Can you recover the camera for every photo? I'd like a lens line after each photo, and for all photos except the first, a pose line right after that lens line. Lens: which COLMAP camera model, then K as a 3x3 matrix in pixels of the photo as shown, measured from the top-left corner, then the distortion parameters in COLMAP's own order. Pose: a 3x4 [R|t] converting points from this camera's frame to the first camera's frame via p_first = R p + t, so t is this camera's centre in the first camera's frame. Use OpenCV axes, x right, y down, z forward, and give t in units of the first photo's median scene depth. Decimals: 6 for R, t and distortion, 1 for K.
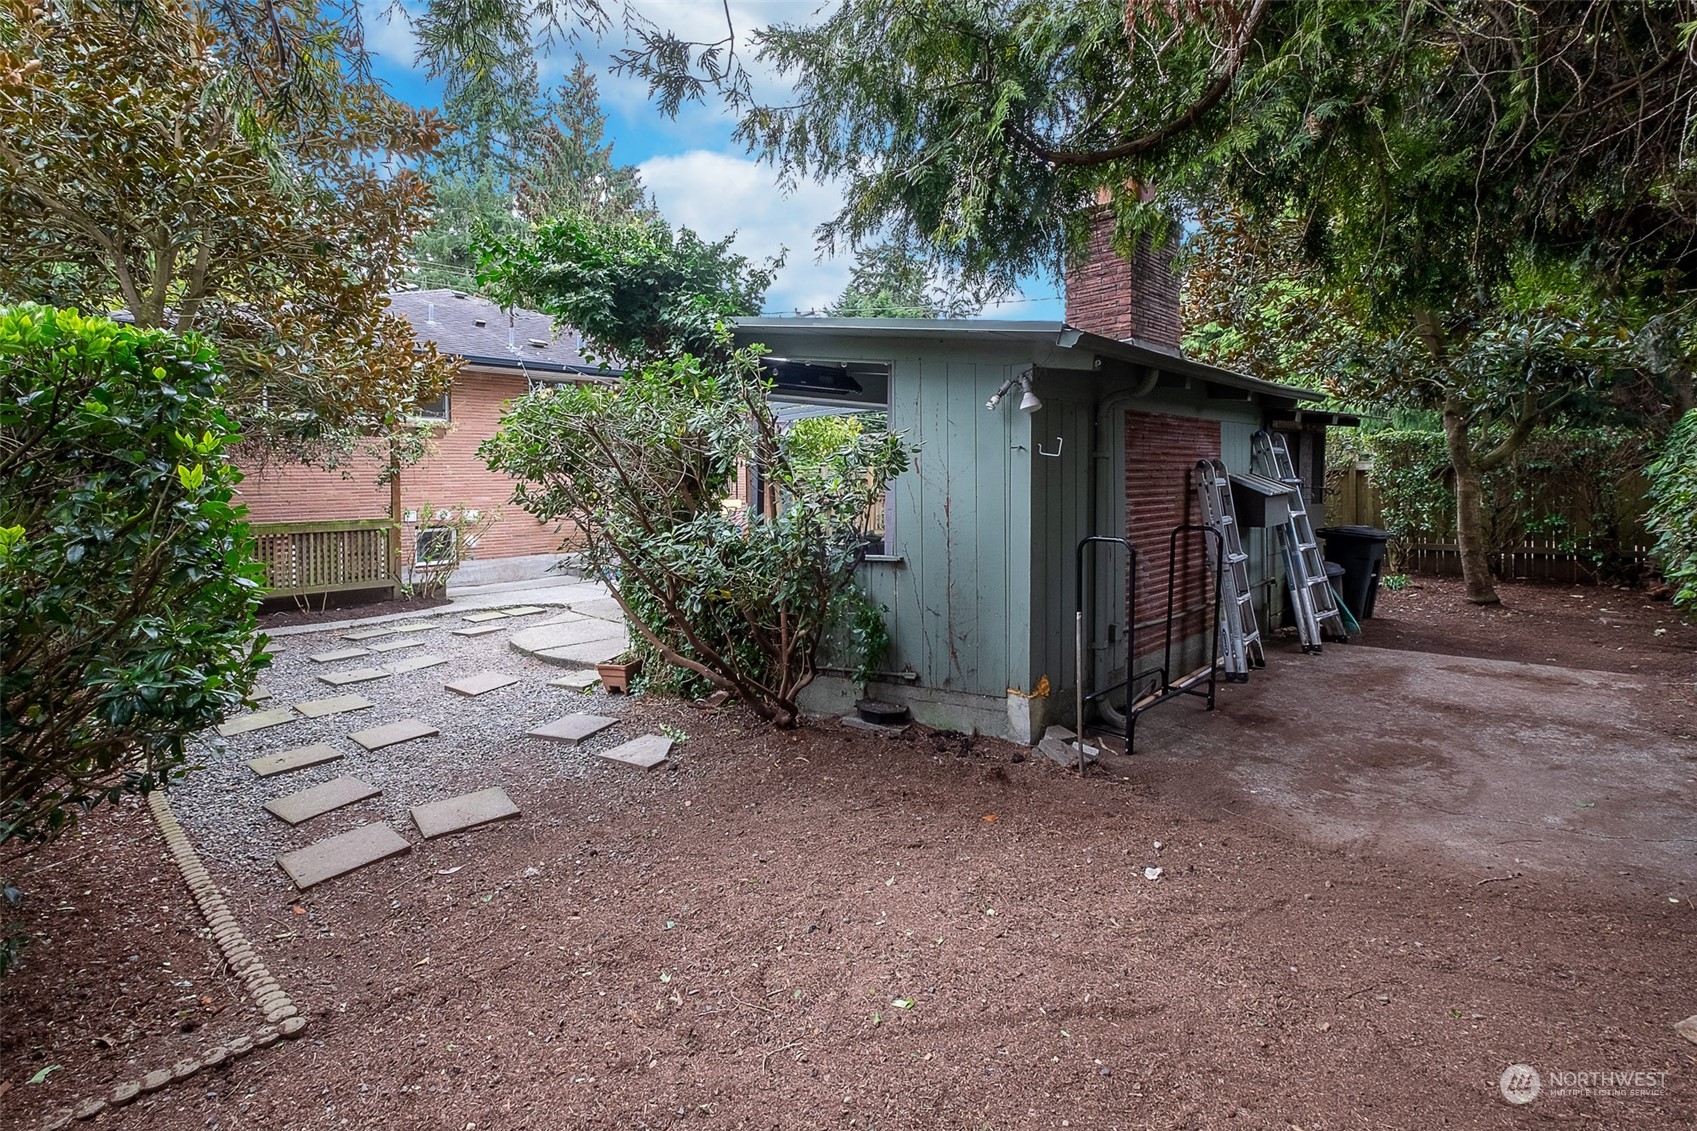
lens RADIAL K [[772.8, 0, 840.6], [0, 772.8, 480.9], [0, 0, 1]] dist [-0.002169, -0.000226]
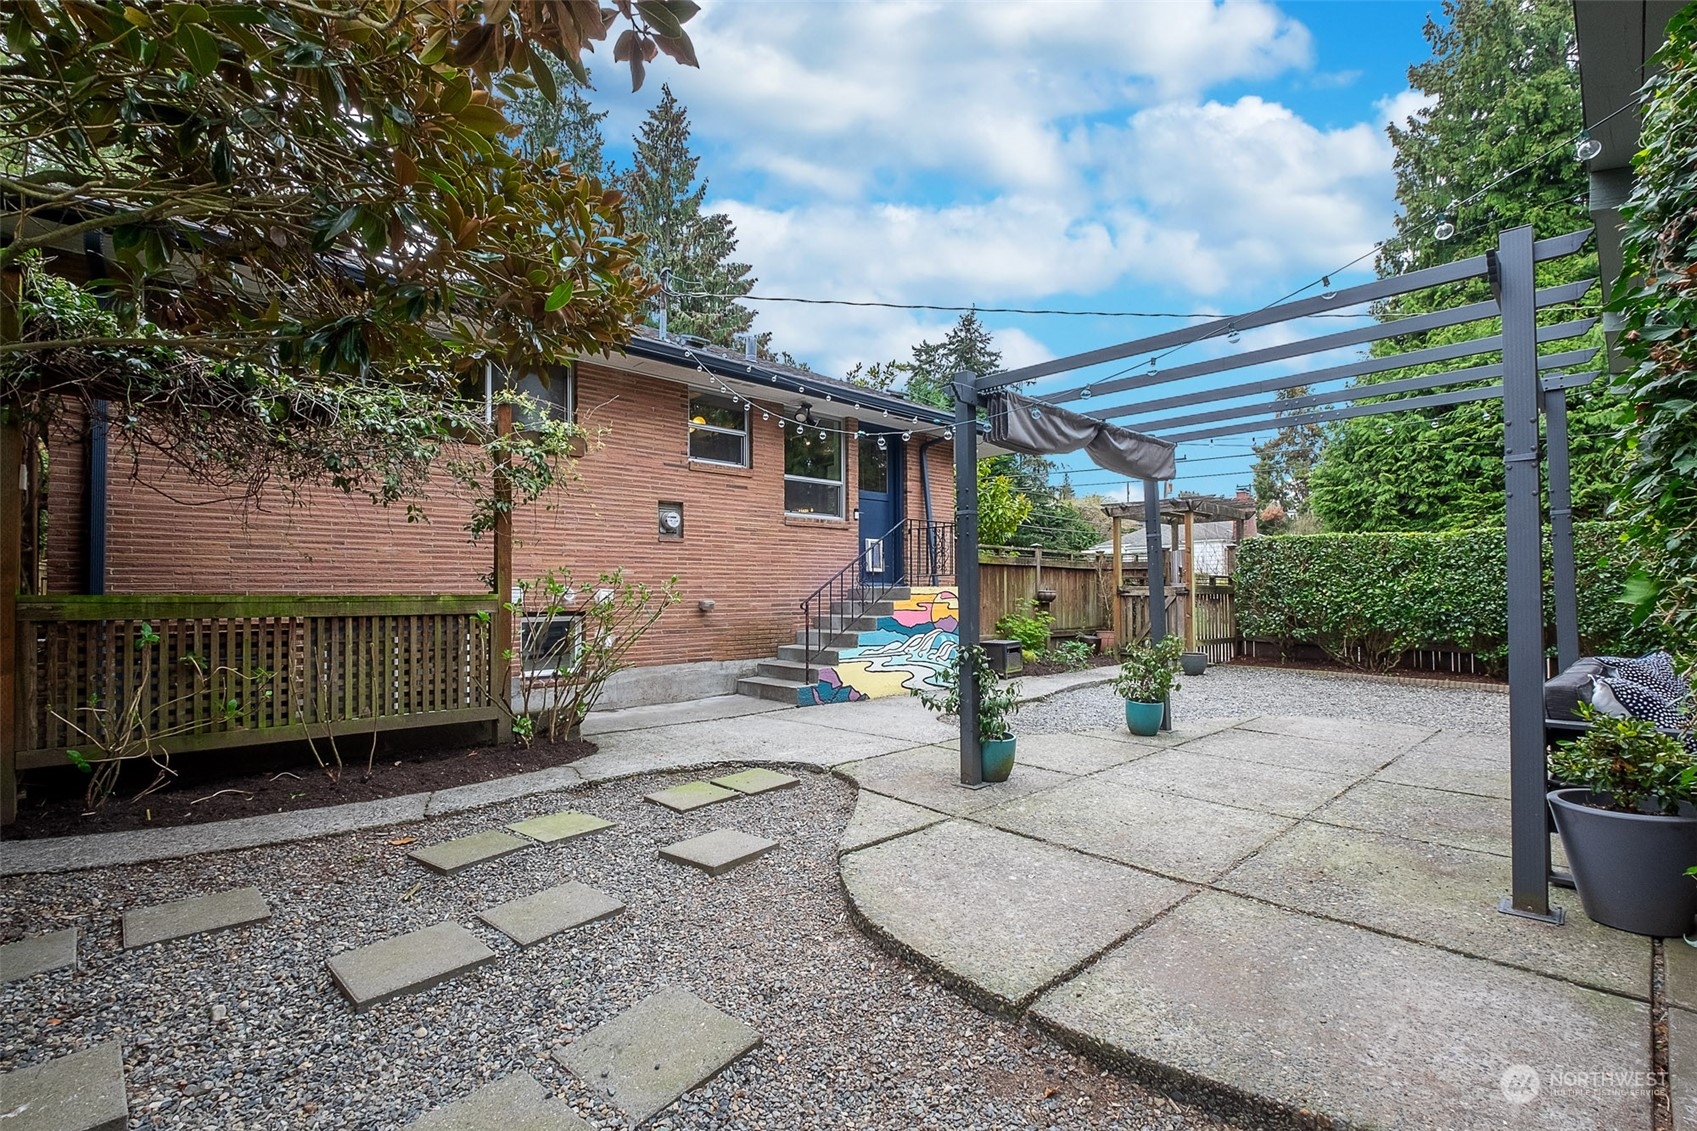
lens RADIAL K [[772.8, 0, 848.6], [0, 772.8, 576.5], [0, 0, 1]] dist [-0.002169, -0.000226]
pose [[0.999266, 0.018796, -0.033389, -0.312806], [-0.019224, 0.999736, -0.012549, 0.037657], [0.033145, 0.013182, 0.999364, 0.461995]]
